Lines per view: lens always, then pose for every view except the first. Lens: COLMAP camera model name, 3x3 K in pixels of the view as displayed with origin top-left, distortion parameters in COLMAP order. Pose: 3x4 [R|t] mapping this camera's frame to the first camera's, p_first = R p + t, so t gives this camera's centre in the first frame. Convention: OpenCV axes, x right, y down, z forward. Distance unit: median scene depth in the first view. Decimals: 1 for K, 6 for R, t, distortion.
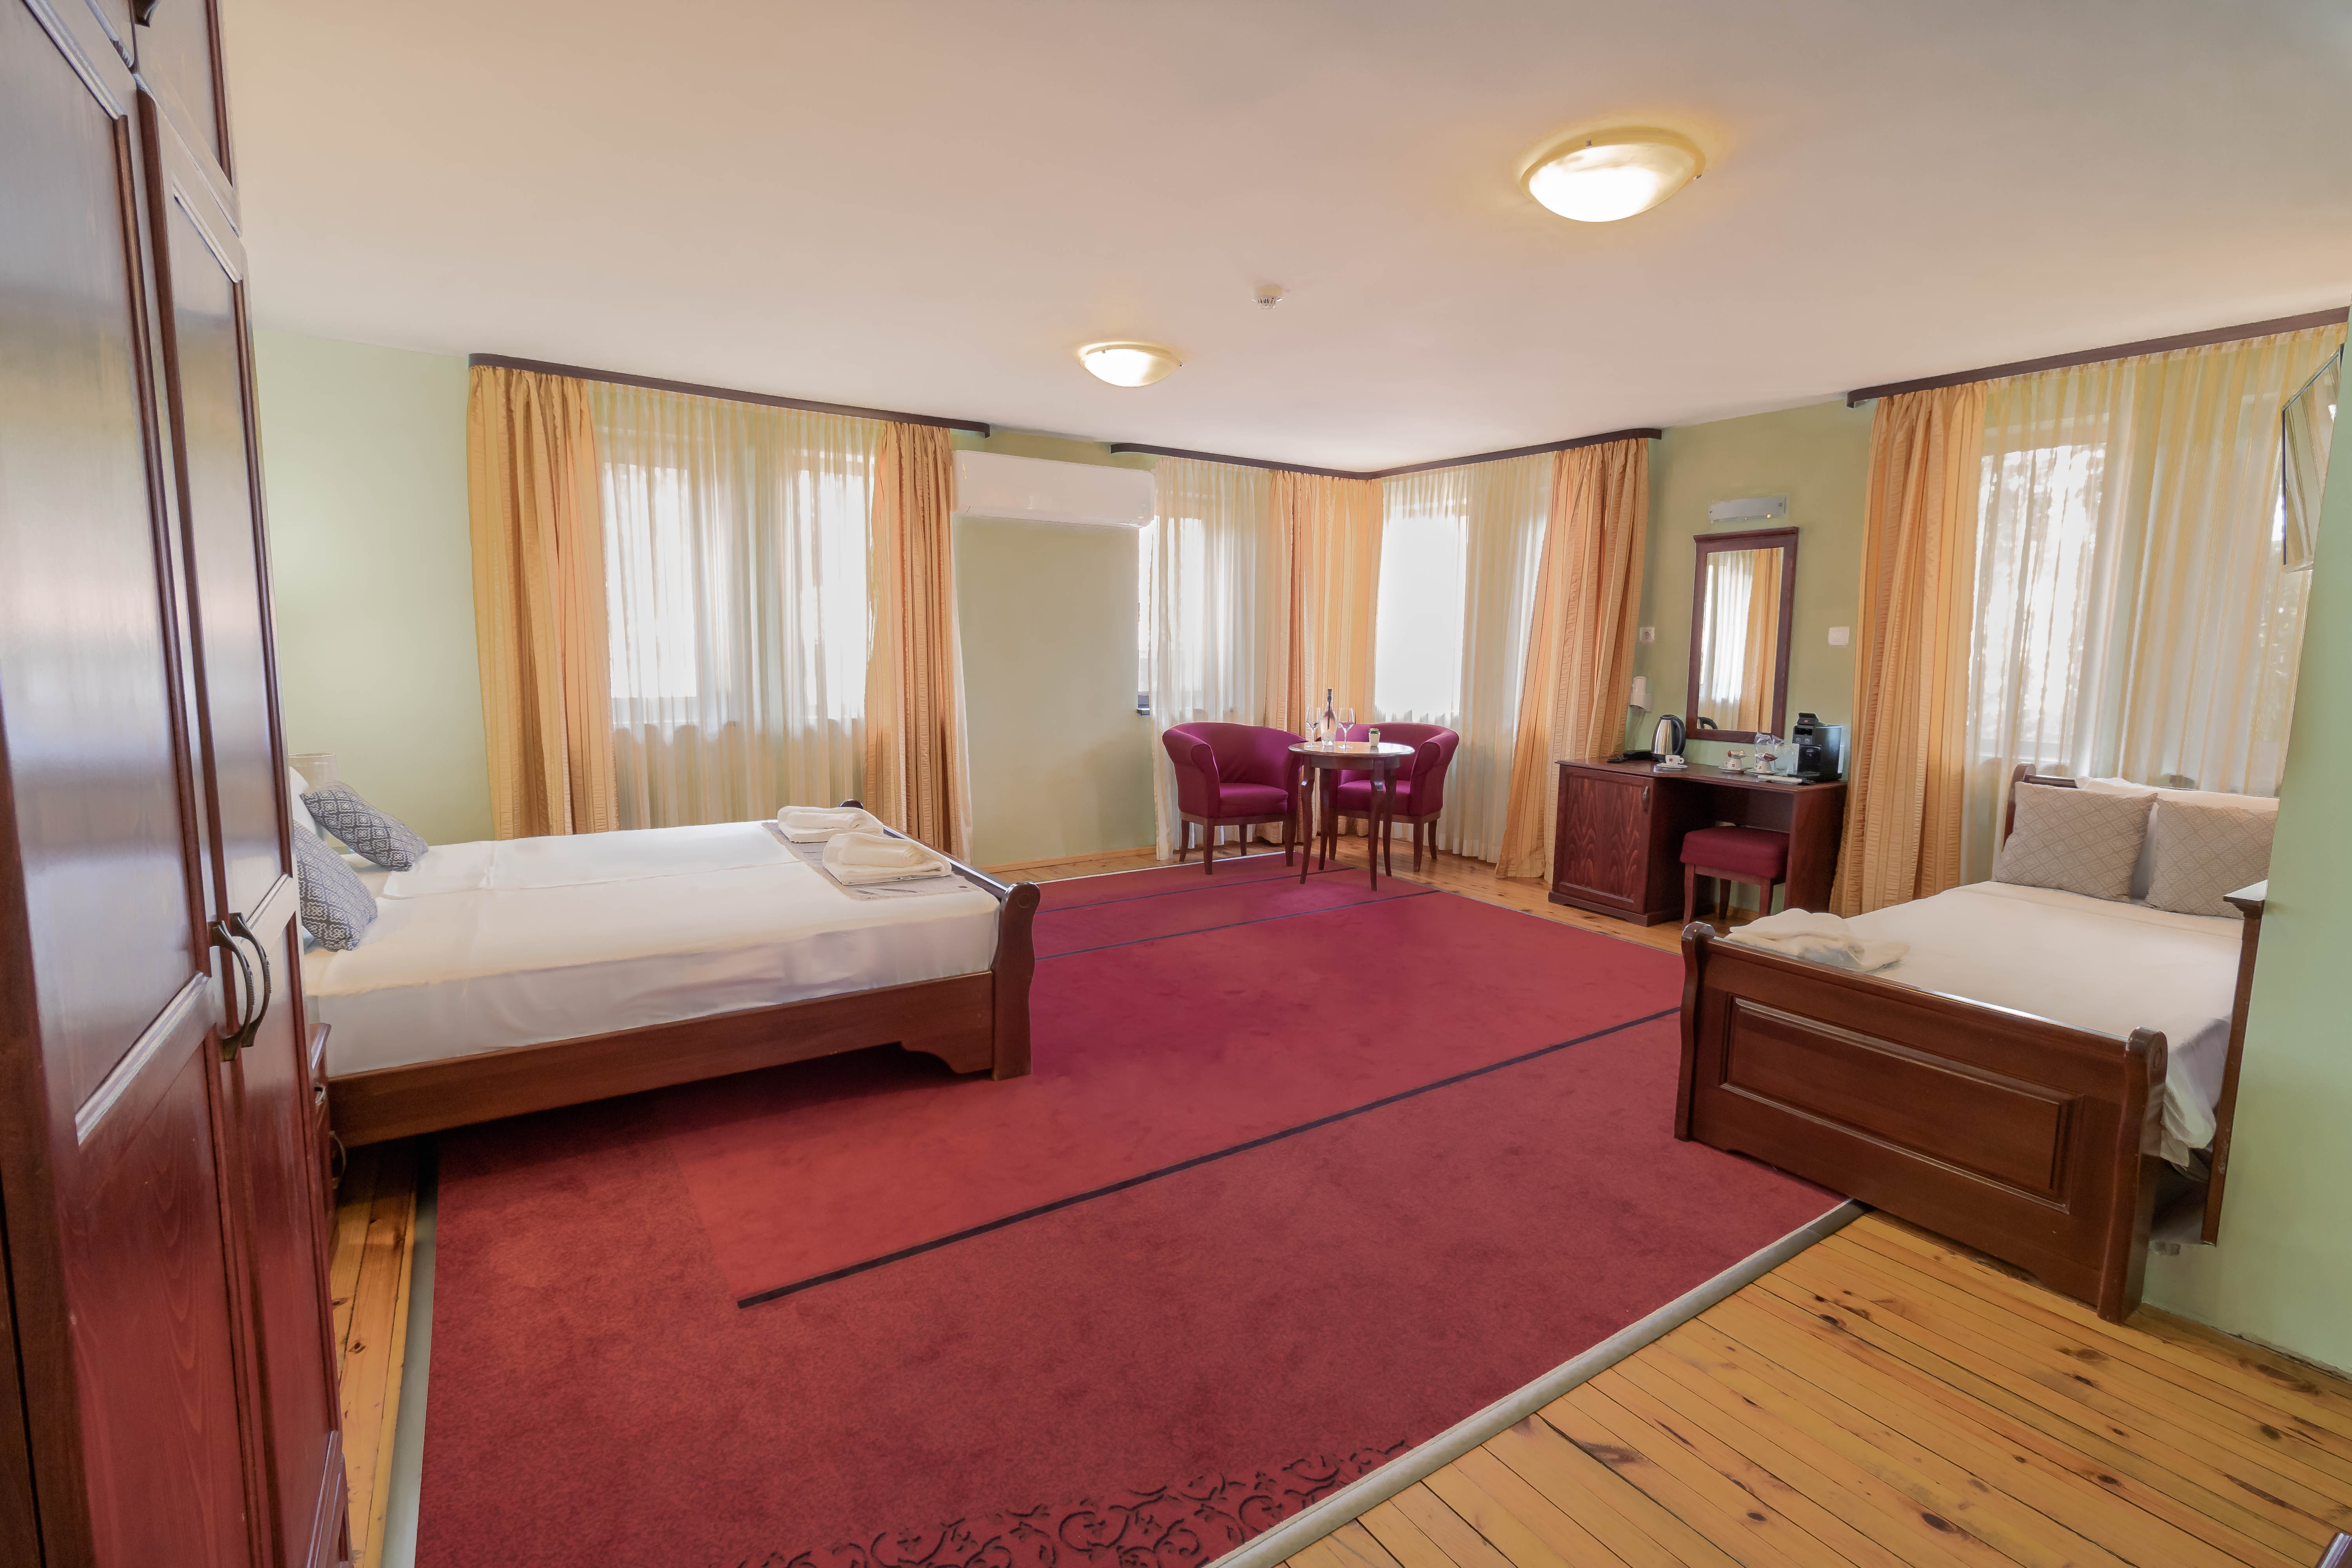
lens RADIAL K [[1087.1, 0, 1182.8], [0, 1087.1, 772.8], [0, 0, 1]] dist [-0.003683, -0.009025]
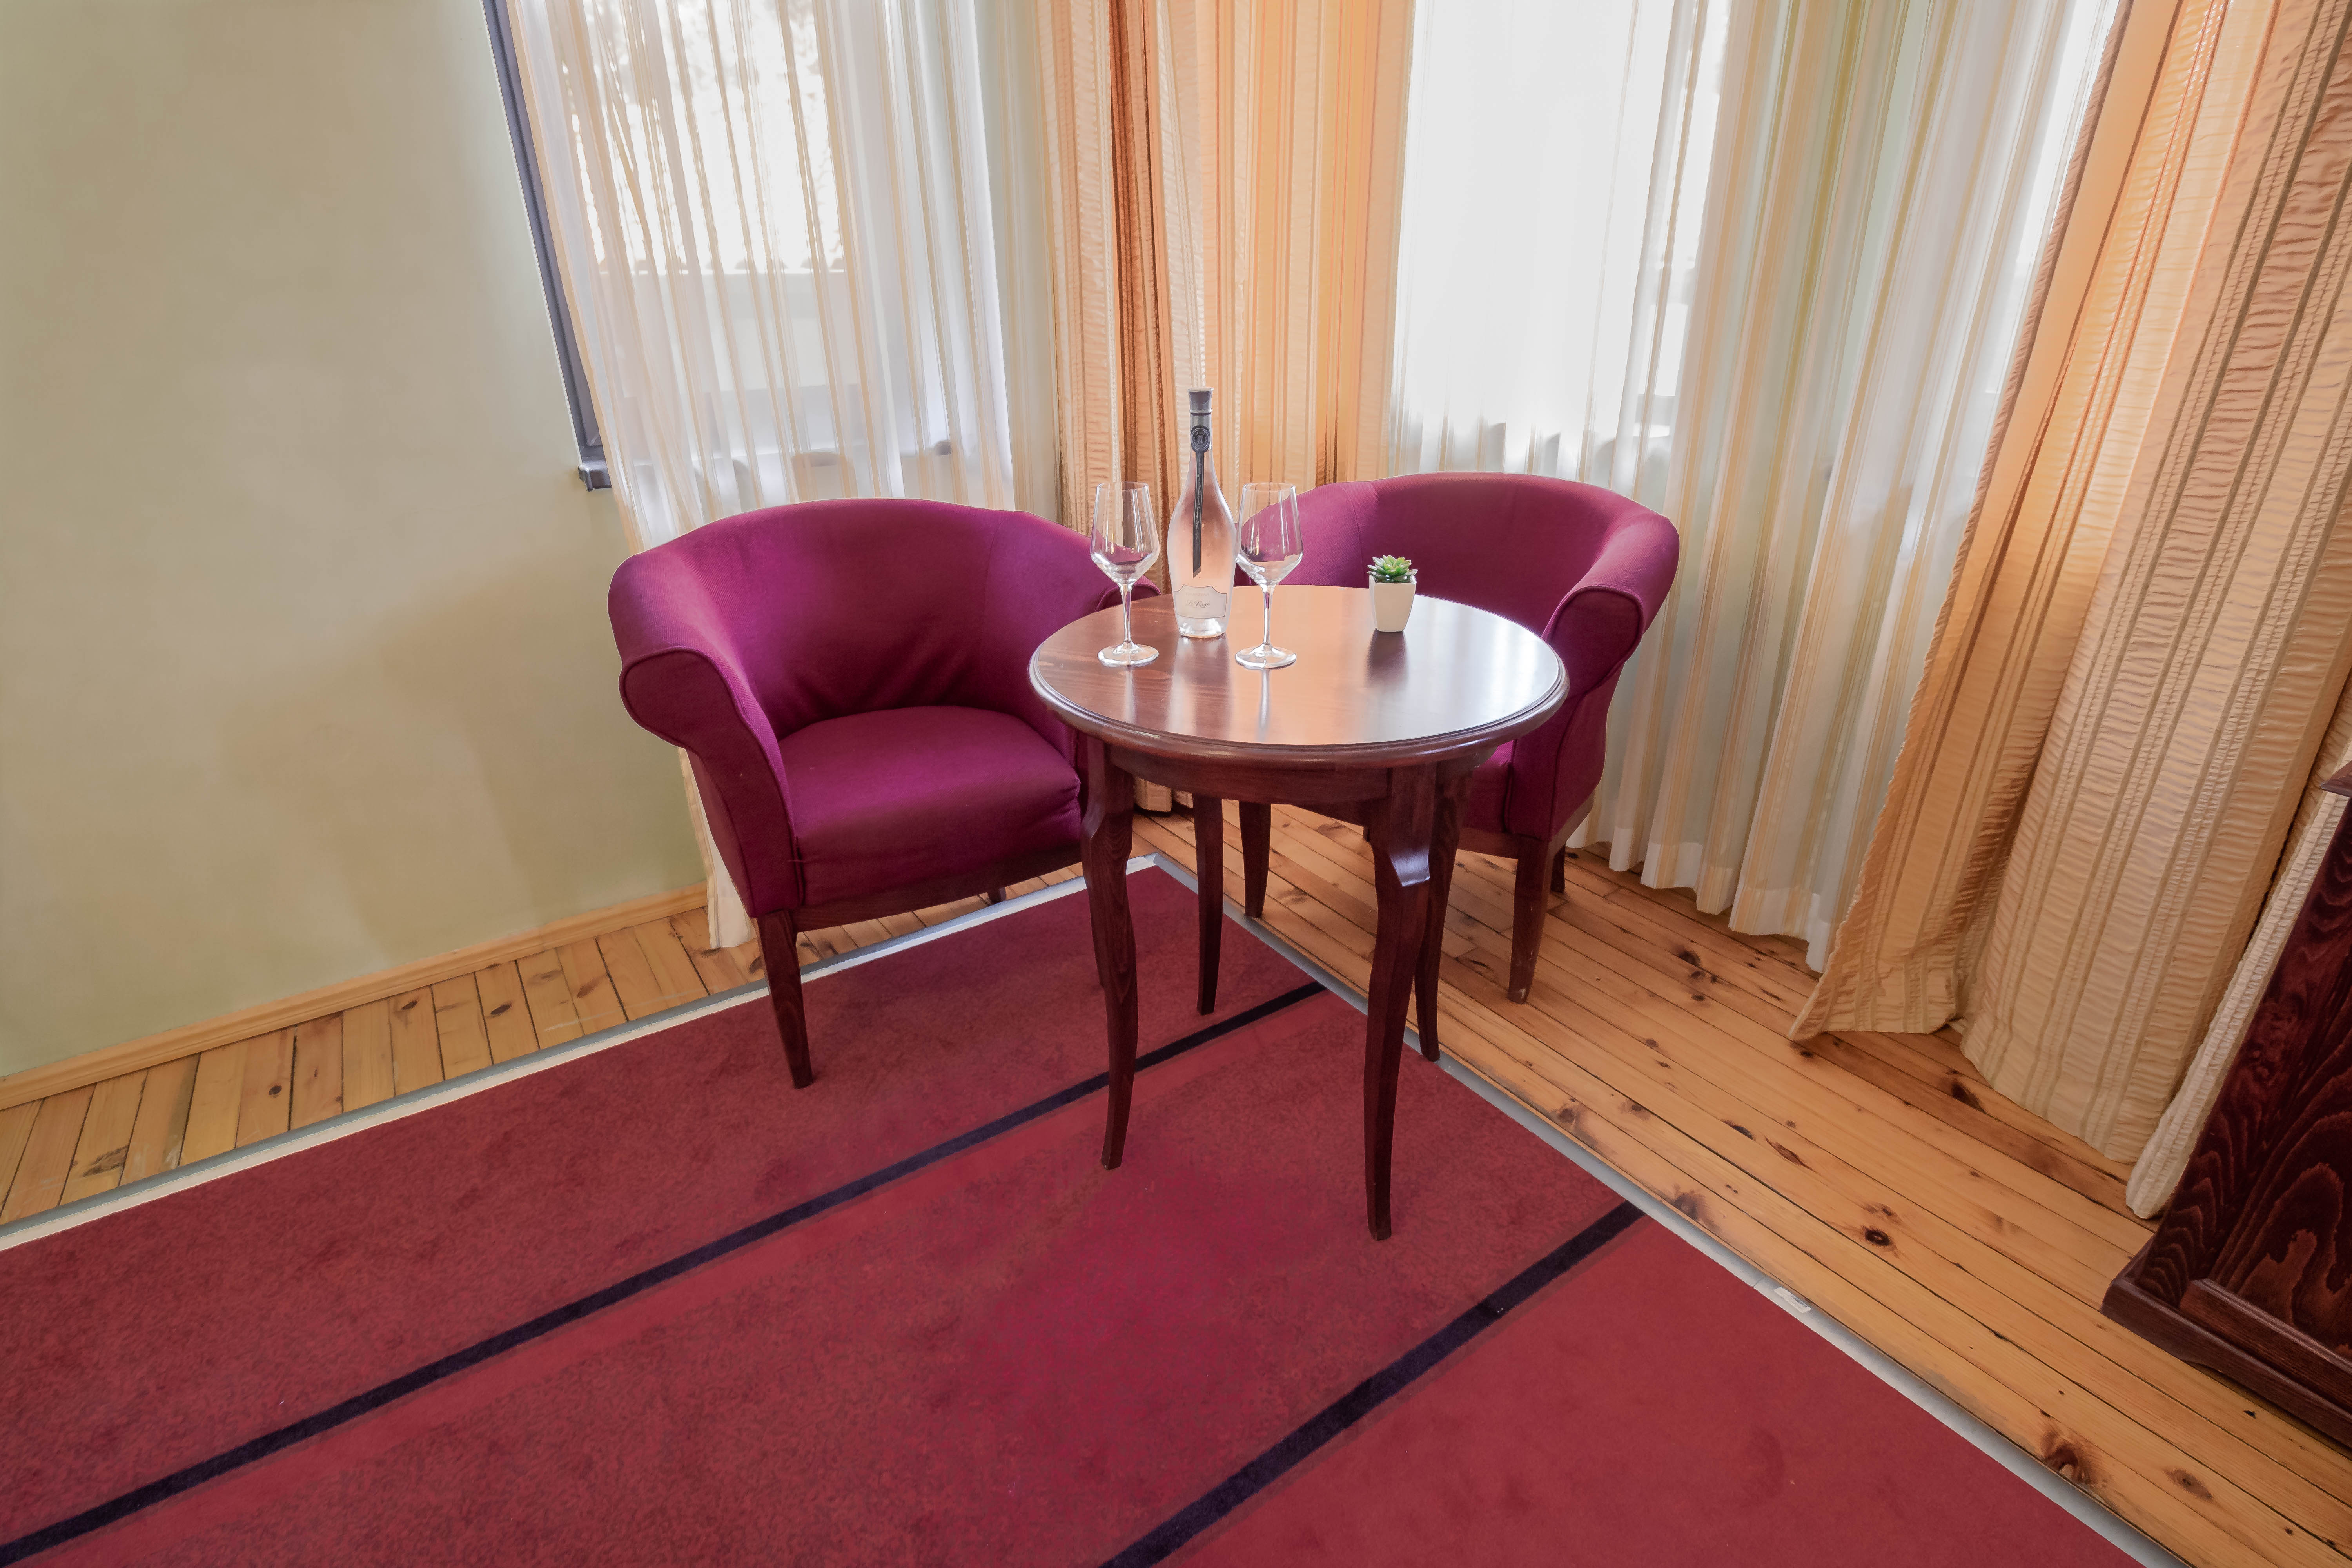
lens RADIAL K [[1146.3, 0, 1214.7], [0, 1146.3, 781.8], [0, 0, 1]] dist [0.000925, -0.008776]
pose [[0.999087, -0.038844, 0.017811, 0.140371], [0.031844, 0.954704, 0.295847, -0.075312], [-0.028497, -0.295009, 0.955069, 0.795865]]
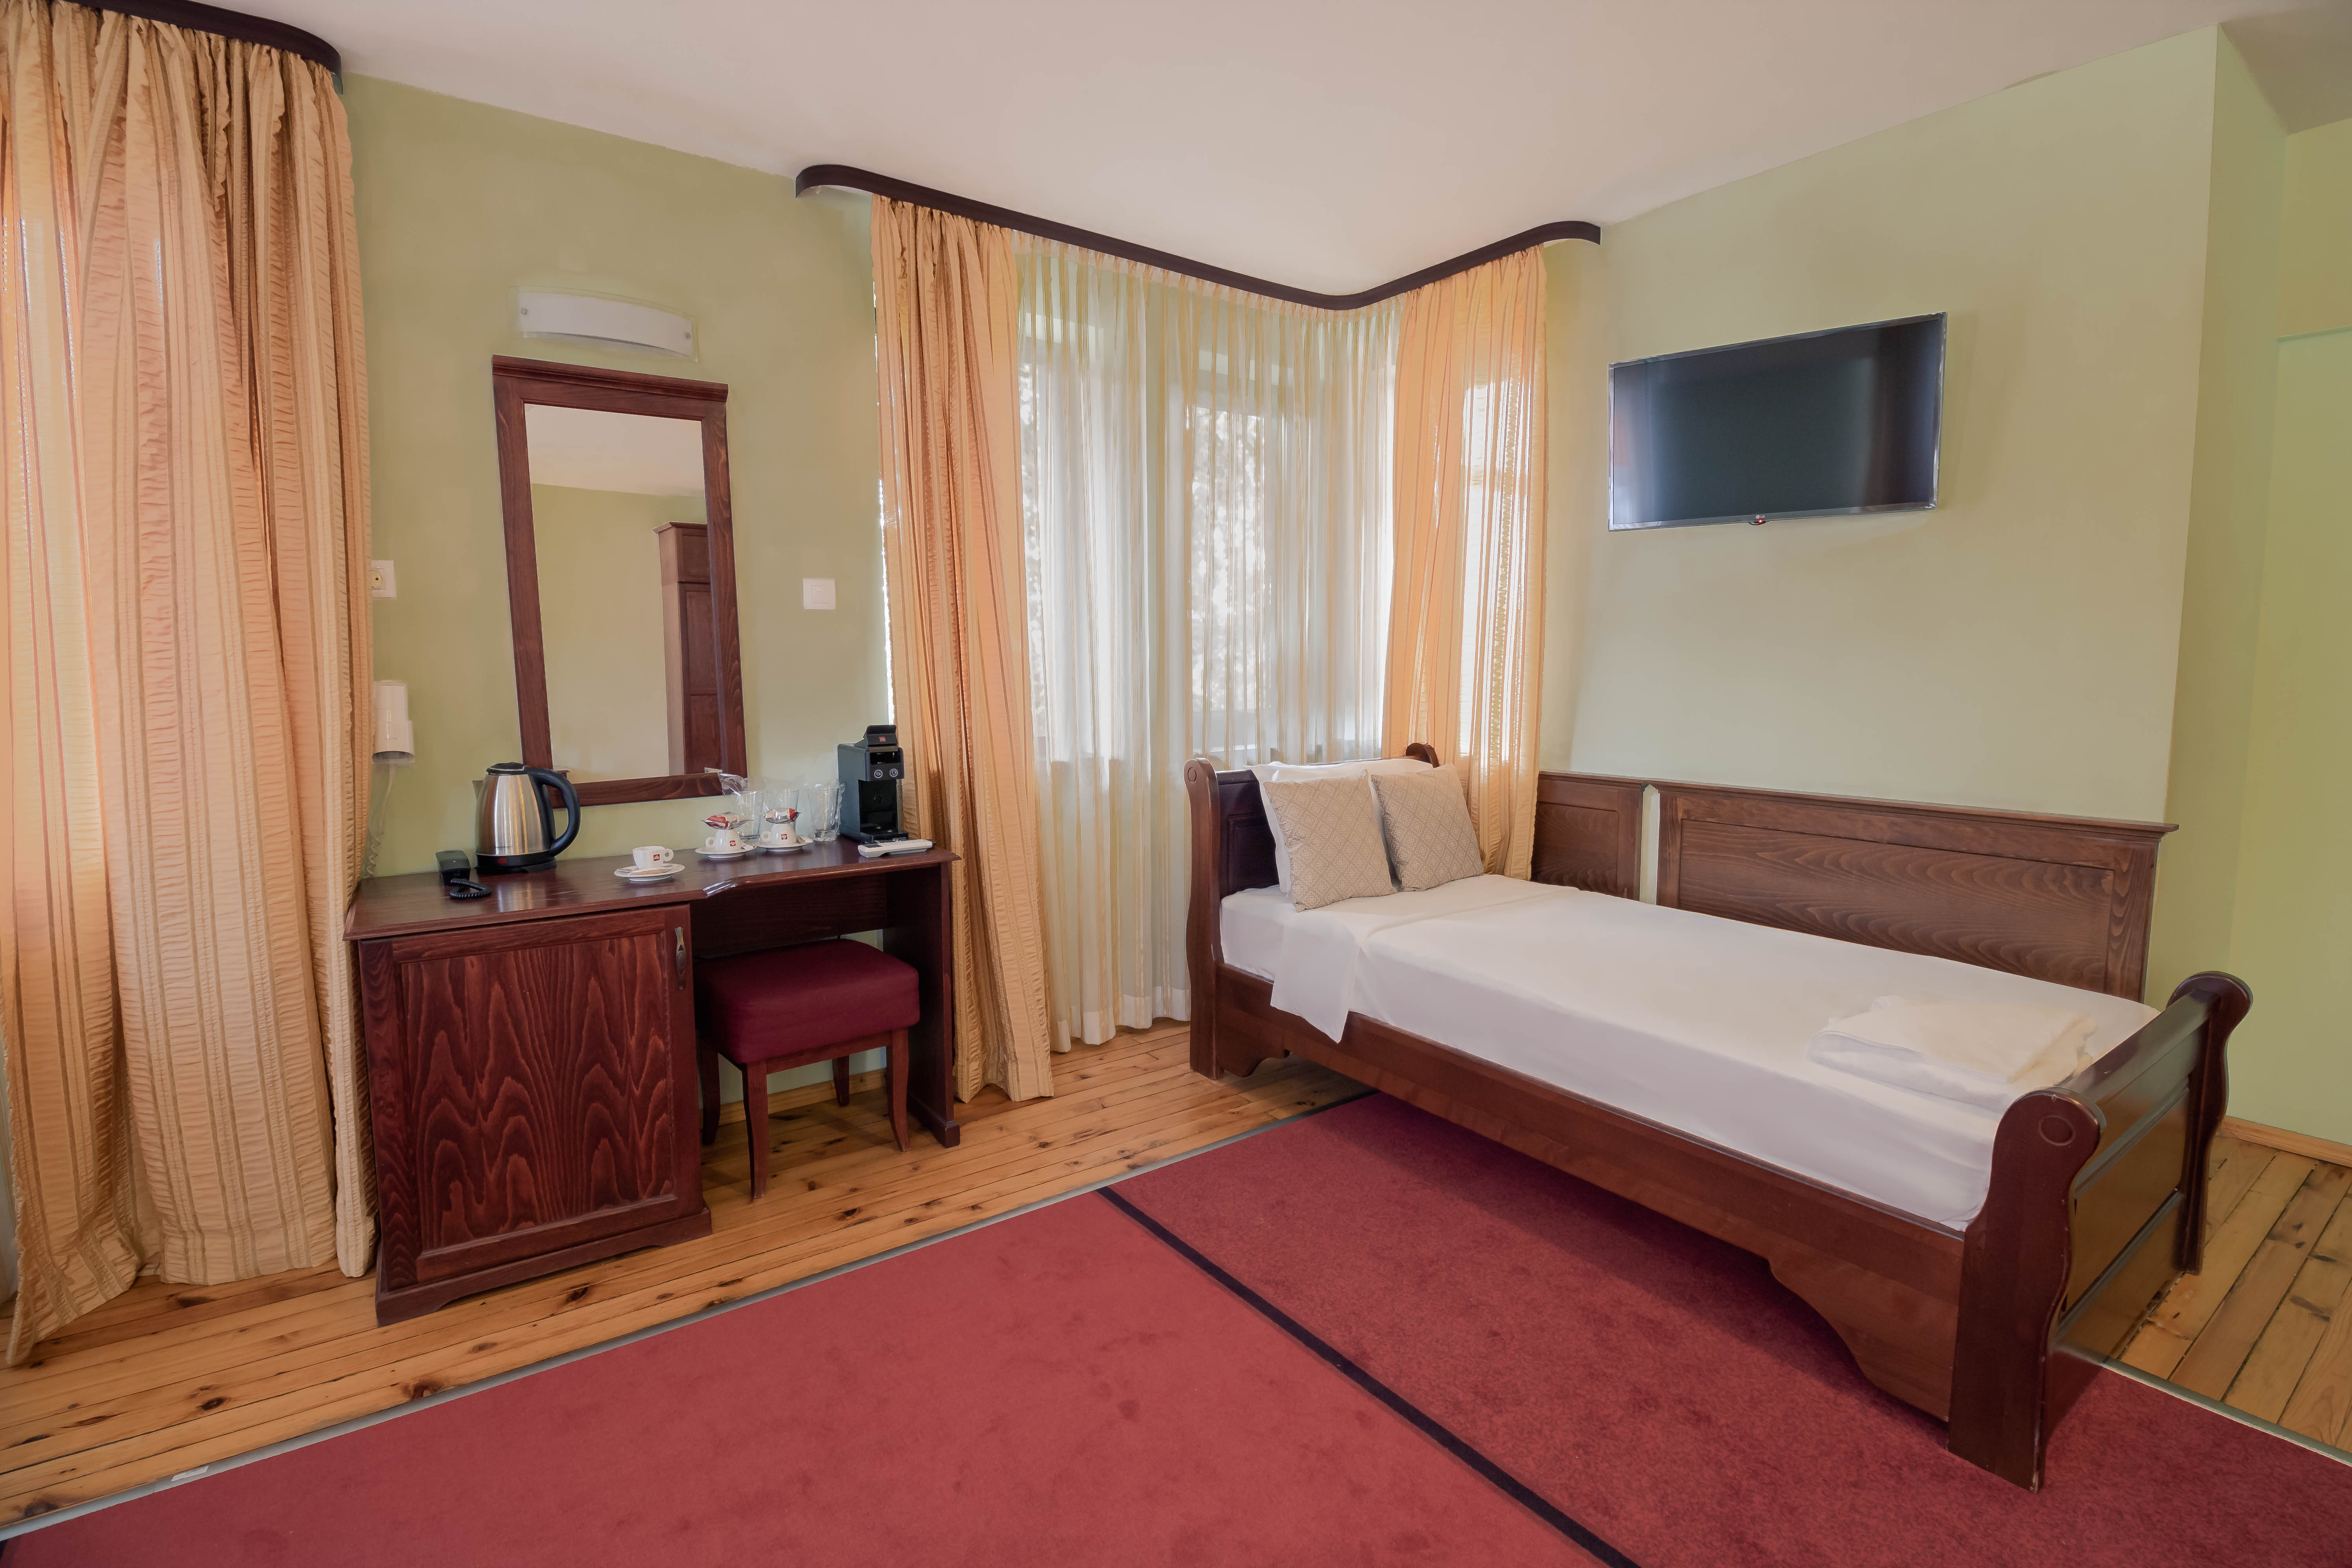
lens RADIAL K [[1087.1, 0, 1182.8], [0, 1087.1, 772.8], [0, 0, 1]] dist [-0.003683, -0.009025]
pose [[-0.048274, -0.121344, 0.991436, 0.000000], [0.125408, 0.984002, 0.126540, -0.069171], [-0.990930, 0.130442, -0.032285, 0.727625]]
